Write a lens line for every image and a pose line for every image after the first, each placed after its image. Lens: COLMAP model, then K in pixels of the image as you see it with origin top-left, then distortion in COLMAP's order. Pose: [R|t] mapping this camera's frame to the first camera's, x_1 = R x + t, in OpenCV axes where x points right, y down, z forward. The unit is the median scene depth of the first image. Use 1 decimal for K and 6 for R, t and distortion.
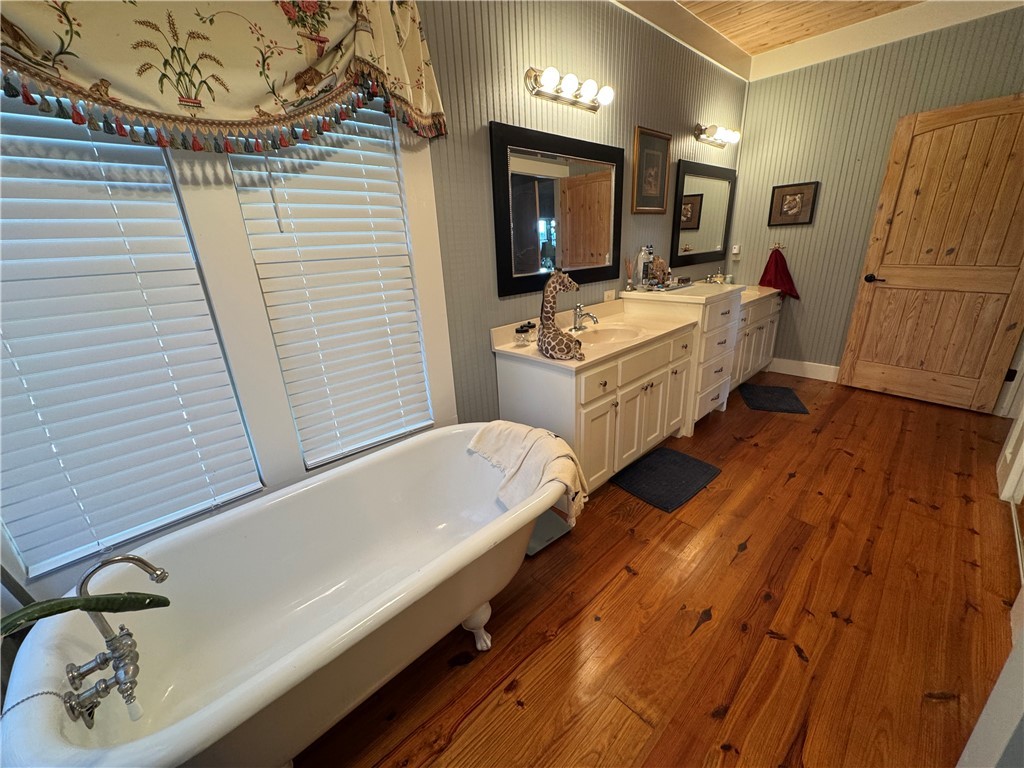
lens RADIAL K [[406.0, 0, 512.6], [0, 406.0, 378.8], [0, 0, 1]] dist [-0.001232, 0.000198]
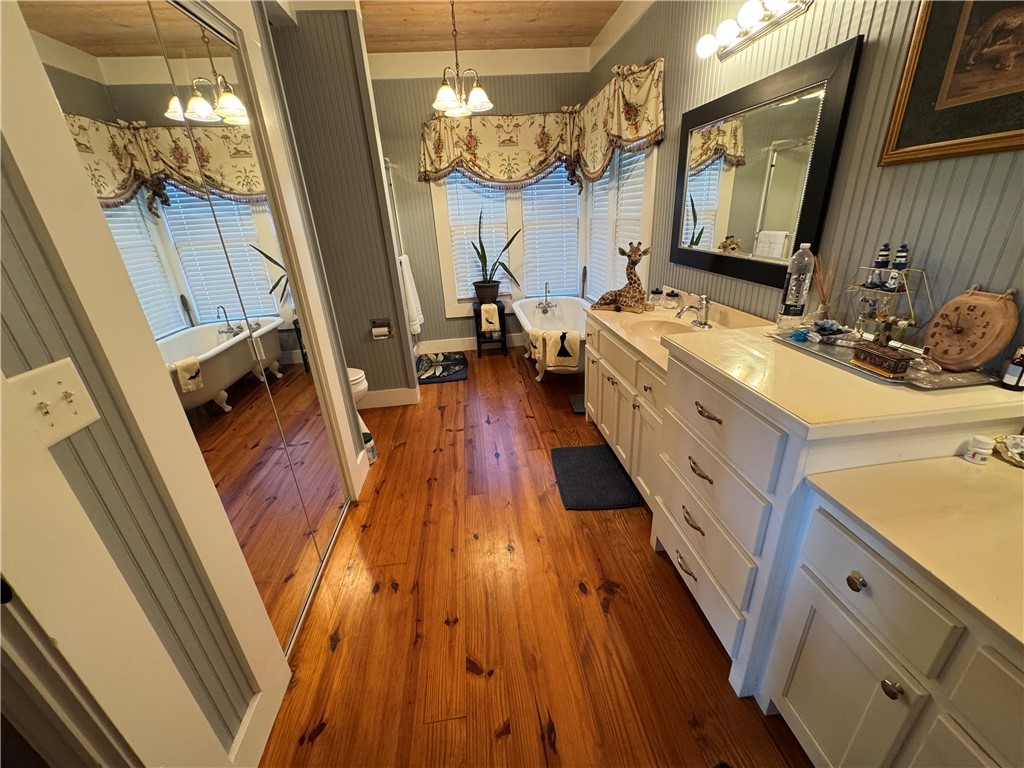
lens RADIAL K [[406.0, 0, 514.1], [0, 406.0, 383.6], [0, 0, 1]] dist [-0.001232, 0.000198]
pose [[-0.594856, 0.381945, -0.707294, 1.077568], [-0.186653, 0.790220, 0.583706, -0.461301], [0.781861, 0.479239, -0.398776, 1.119915]]
